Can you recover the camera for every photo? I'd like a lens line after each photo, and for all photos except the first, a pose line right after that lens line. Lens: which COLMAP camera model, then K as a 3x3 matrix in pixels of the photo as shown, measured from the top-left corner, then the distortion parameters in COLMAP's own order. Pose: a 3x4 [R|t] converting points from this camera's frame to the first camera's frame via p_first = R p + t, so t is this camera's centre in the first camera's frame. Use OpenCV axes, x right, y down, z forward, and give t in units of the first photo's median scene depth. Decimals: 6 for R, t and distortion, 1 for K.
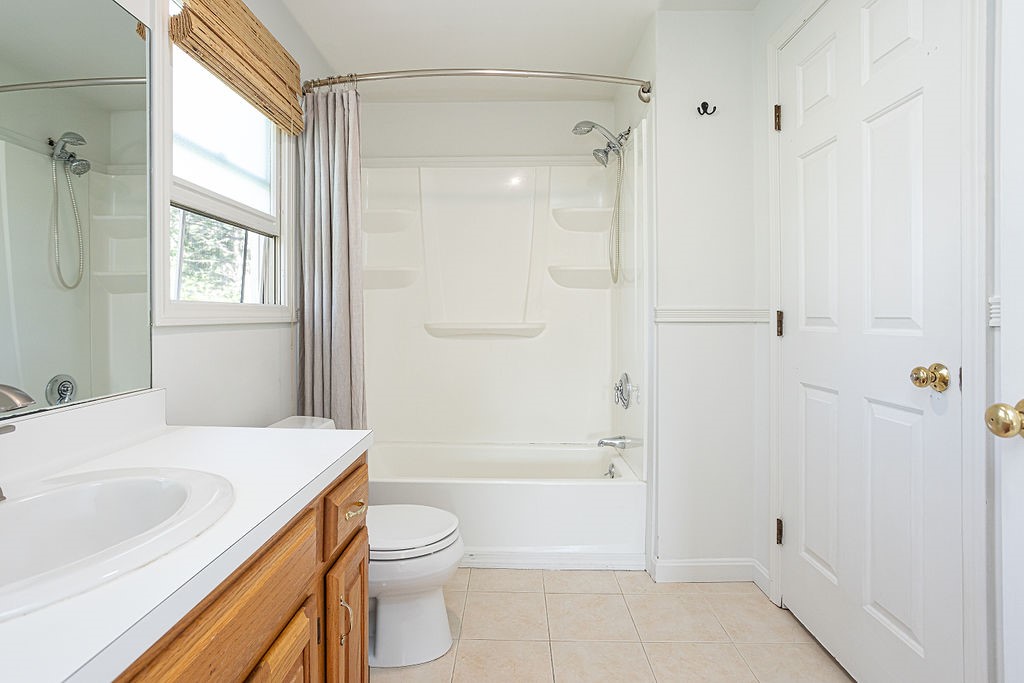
lens RADIAL K [[538.7, 0, 496.8], [0, 538.7, 316.5], [0, 0, 1]] dist [-0.015719, 0.003796]
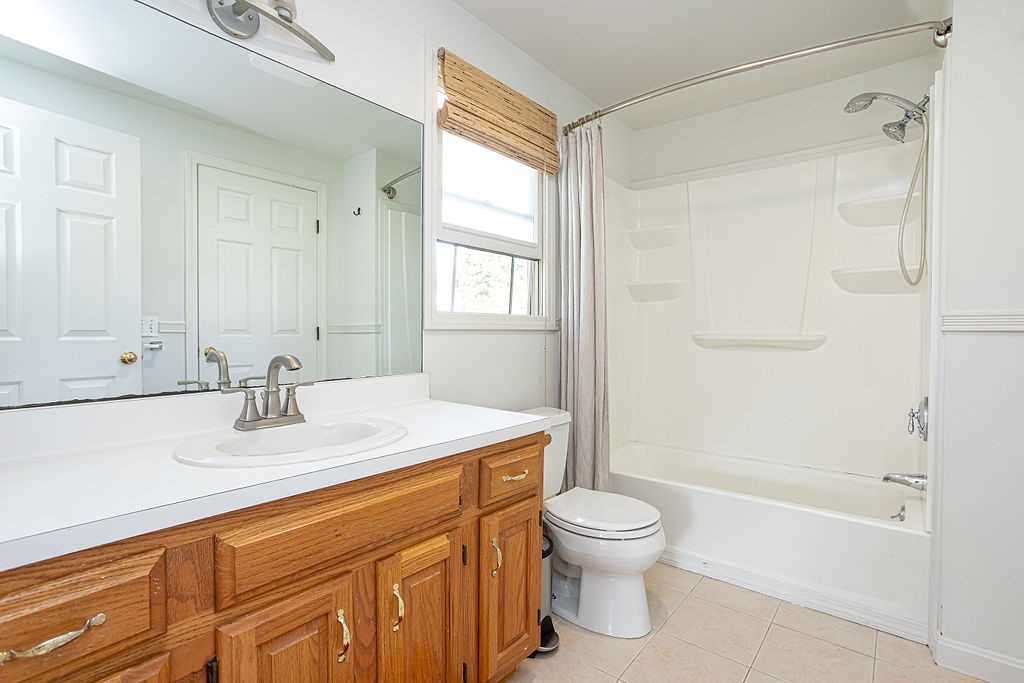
lens RADIAL K [[501.6, 0, 512.3], [0, 501.6, 340.5], [0, 0, 1]] dist [0.000705, 0.007528]
pose [[0.801550, 0.018395, -0.597645, 0.233613], [-0.007934, 0.999766, 0.020131, 0.013044], [0.597875, -0.011394, 0.801508, 0.038438]]
